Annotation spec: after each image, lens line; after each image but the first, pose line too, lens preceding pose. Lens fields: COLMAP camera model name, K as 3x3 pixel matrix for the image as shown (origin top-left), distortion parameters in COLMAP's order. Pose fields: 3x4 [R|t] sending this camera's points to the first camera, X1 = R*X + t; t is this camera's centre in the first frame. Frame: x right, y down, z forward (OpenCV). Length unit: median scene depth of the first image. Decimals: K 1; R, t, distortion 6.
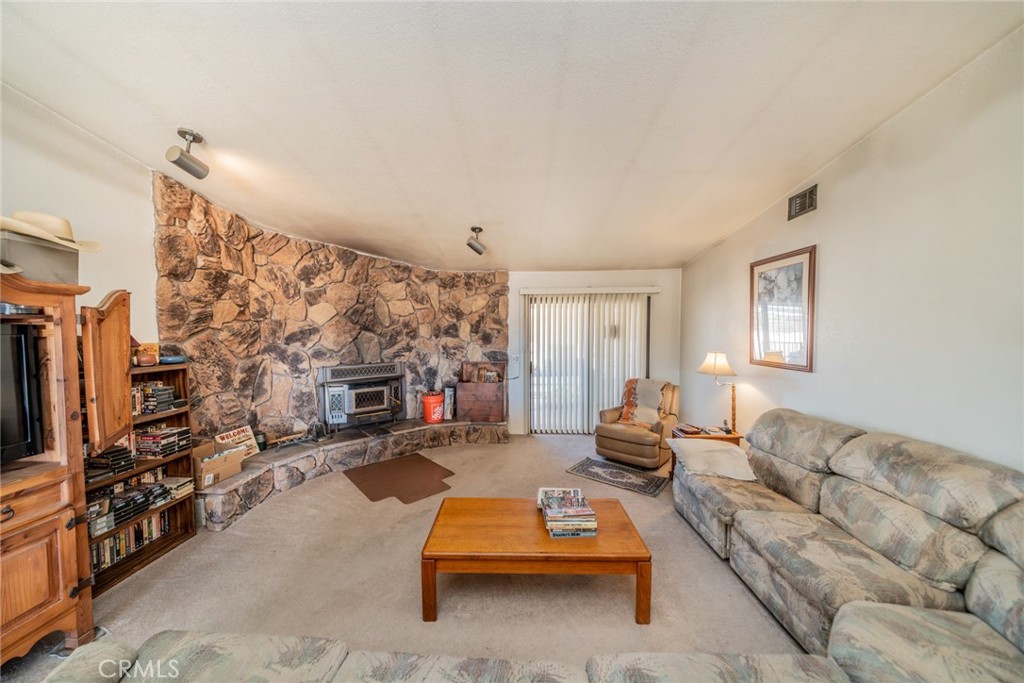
lens RADIAL K [[348.5, 0, 508.7], [0, 348.5, 343.5], [0, 0, 1]] dist [-0.006071, -0.000411]
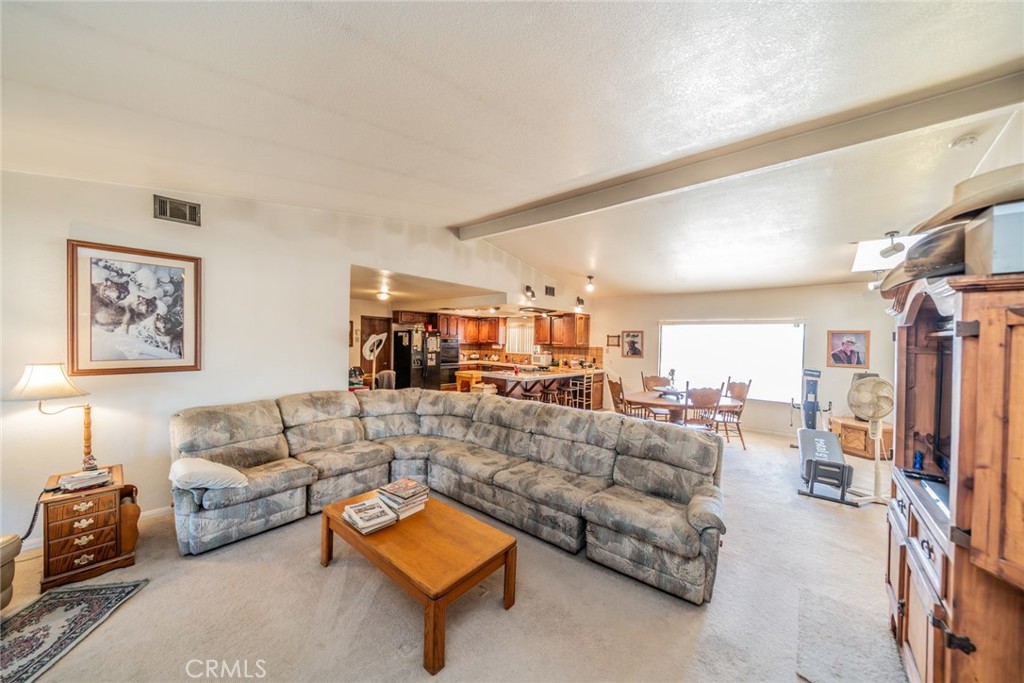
lens RADIAL K [[348.5, 0, 509.6], [0, 348.5, 342.7], [0, 0, 1]] dist [-0.006071, -0.000411]
pose [[-0.781151, -0.021047, 0.623987, -0.460324], [0.005663, 0.999152, 0.040790, -0.035144], [-0.624317, 0.035397, -0.780369, 0.936788]]
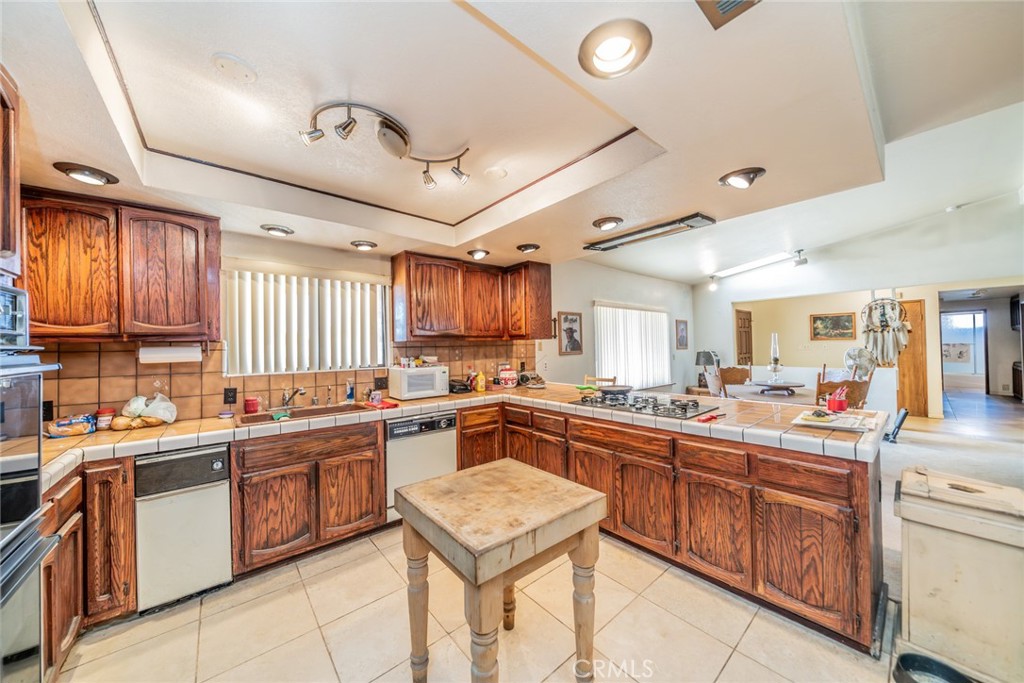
lens RADIAL K [[348.5, 0, 508.0], [0, 348.5, 342.0], [0, 0, 1]] dist [-0.006071, -0.000411]
pose [[-0.743391, 0.006902, -0.668822, 1.360066], [-0.009817, 0.999726, 0.021228, 0.072246], [0.668785, 0.022347, -0.743120, -0.373533]]
